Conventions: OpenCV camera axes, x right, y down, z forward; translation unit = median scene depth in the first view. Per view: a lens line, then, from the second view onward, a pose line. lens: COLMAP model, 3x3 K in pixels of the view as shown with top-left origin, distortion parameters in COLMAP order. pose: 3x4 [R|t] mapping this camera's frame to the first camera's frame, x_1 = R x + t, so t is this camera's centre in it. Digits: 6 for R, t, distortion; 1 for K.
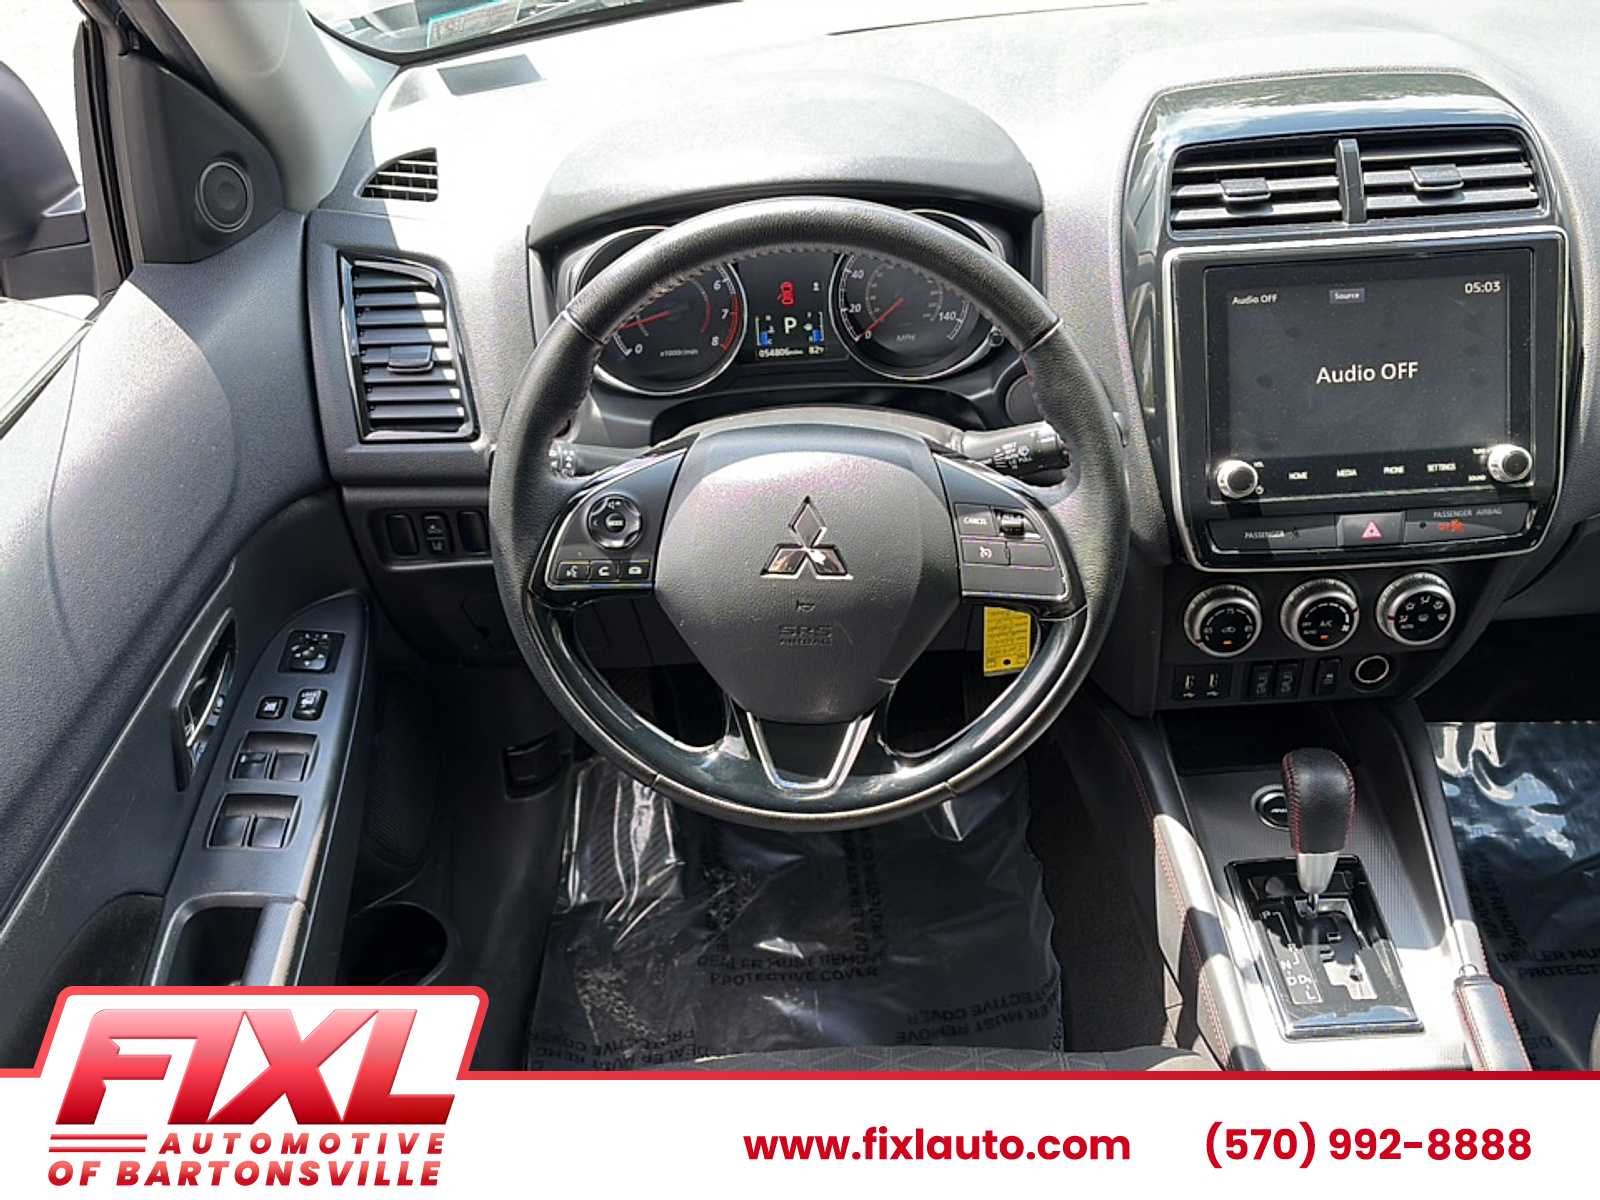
lens RADIAL K [[1475.1, 0, 800.0], [0, 1475.1, 600.0], [0, 0, 1]] dist [0.007548, -0.011623]
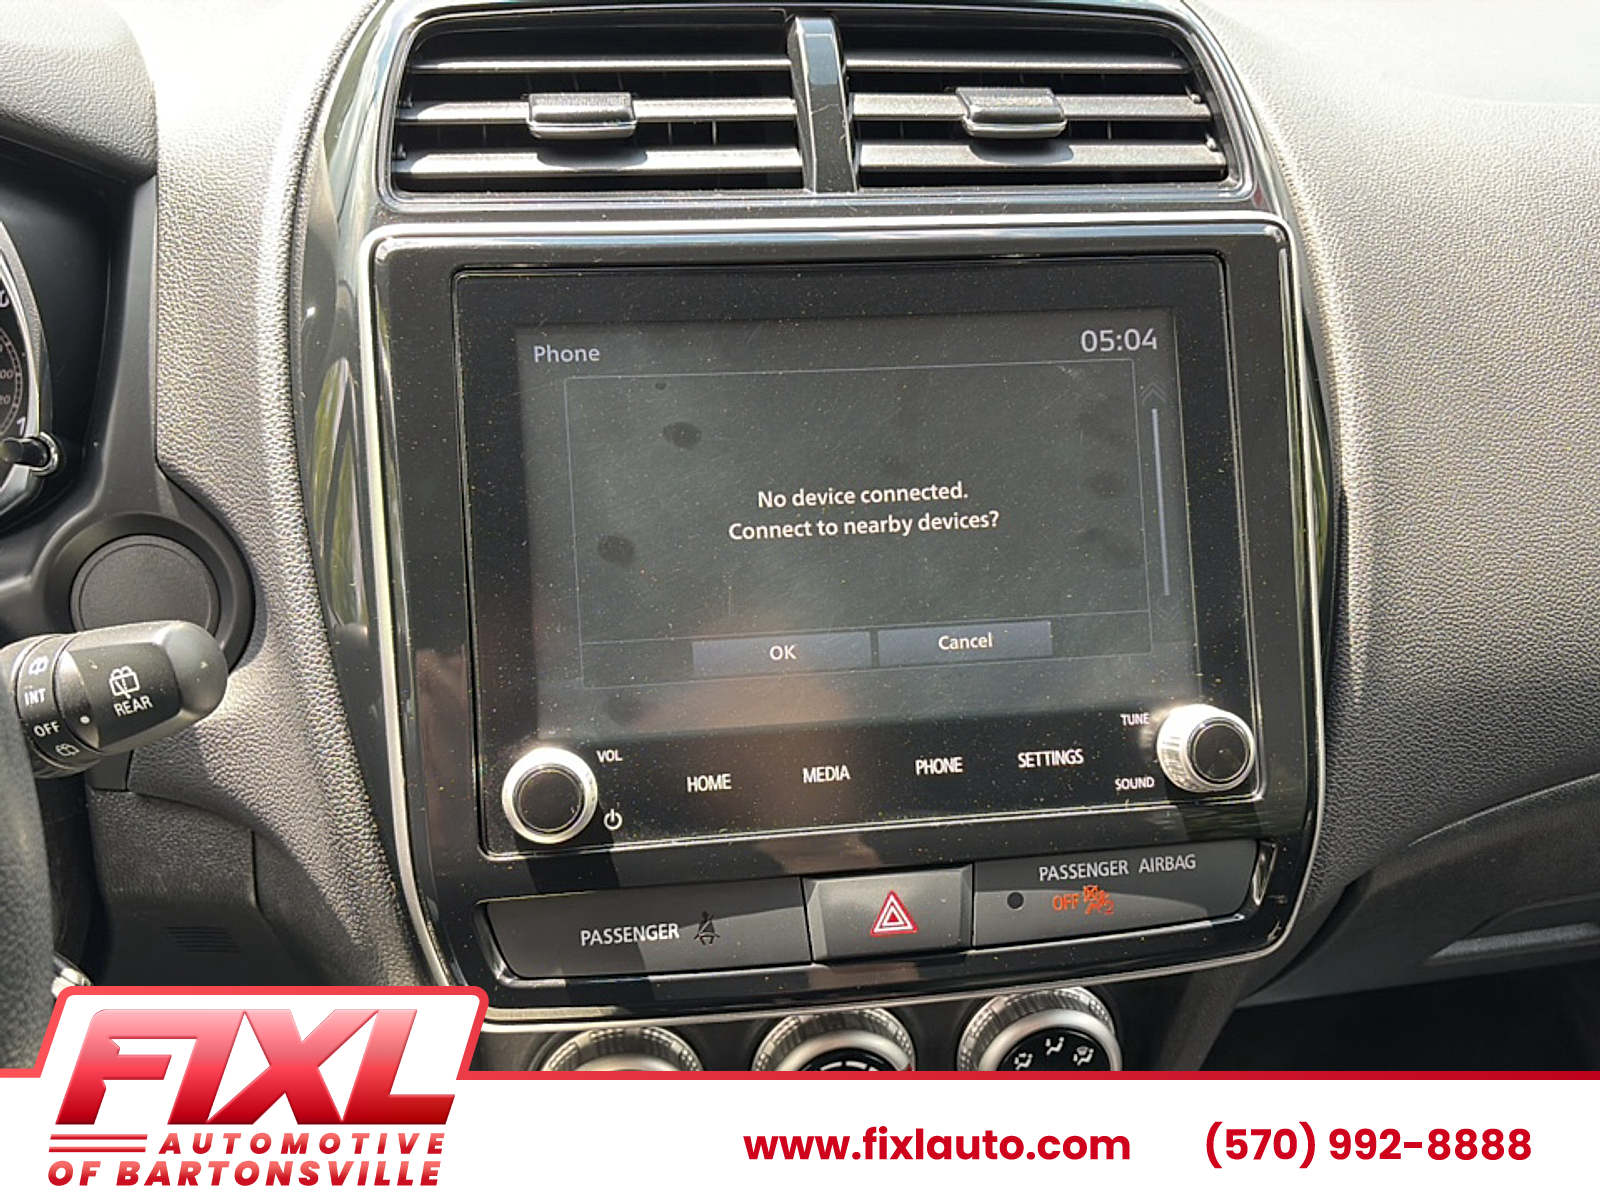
lens RADIAL K [[1403.4, 0, 800.0], [0, 1403.4, 600.0], [0, 0, 1]] dist [0.014534, -0.015075]
pose [[0.989544, 0.005697, 0.144121, 0.306313], [0.018605, 0.985830, -0.166713, -0.068954], [-0.143029, 0.167651, 0.975416, 0.615446]]
